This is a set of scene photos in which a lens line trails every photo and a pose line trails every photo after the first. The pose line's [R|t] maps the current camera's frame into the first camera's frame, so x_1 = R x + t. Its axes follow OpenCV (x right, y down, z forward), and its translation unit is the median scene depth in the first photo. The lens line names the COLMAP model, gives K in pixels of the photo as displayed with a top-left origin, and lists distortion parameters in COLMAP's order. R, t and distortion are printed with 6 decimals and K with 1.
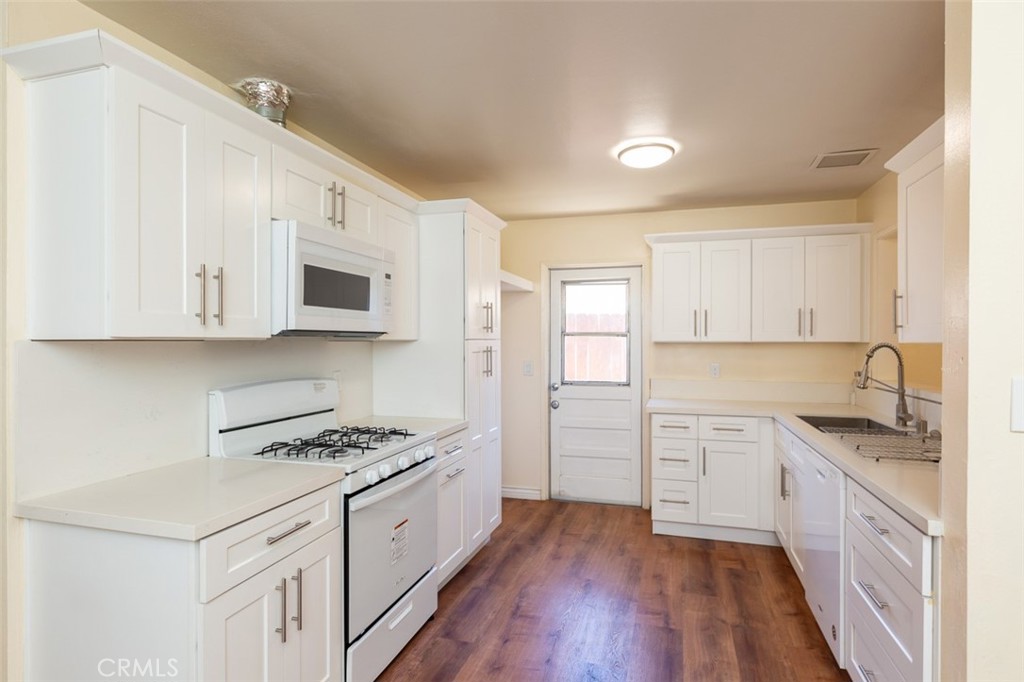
lens RADIAL K [[545.0, 0, 521.1], [0, 545.0, 336.7], [0, 0, 1]] dist [-0.003657, -0.002686]
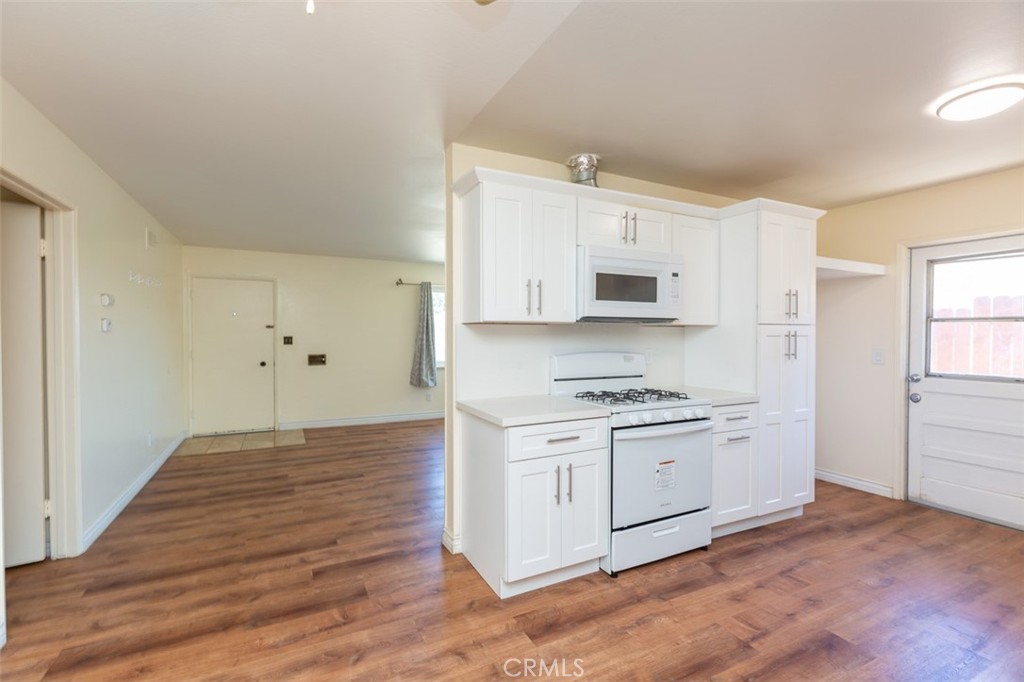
lens RADIAL K [[462.5, 0, 506.1], [0, 462.5, 339.9], [0, 0, 1]] dist [0.002731, -0.000547]
pose [[0.671538, 0.008554, -0.740921, 0.231580], [0.002876, 0.999896, 0.014151, 0.020425], [0.740965, -0.011634, 0.671443, -0.025156]]
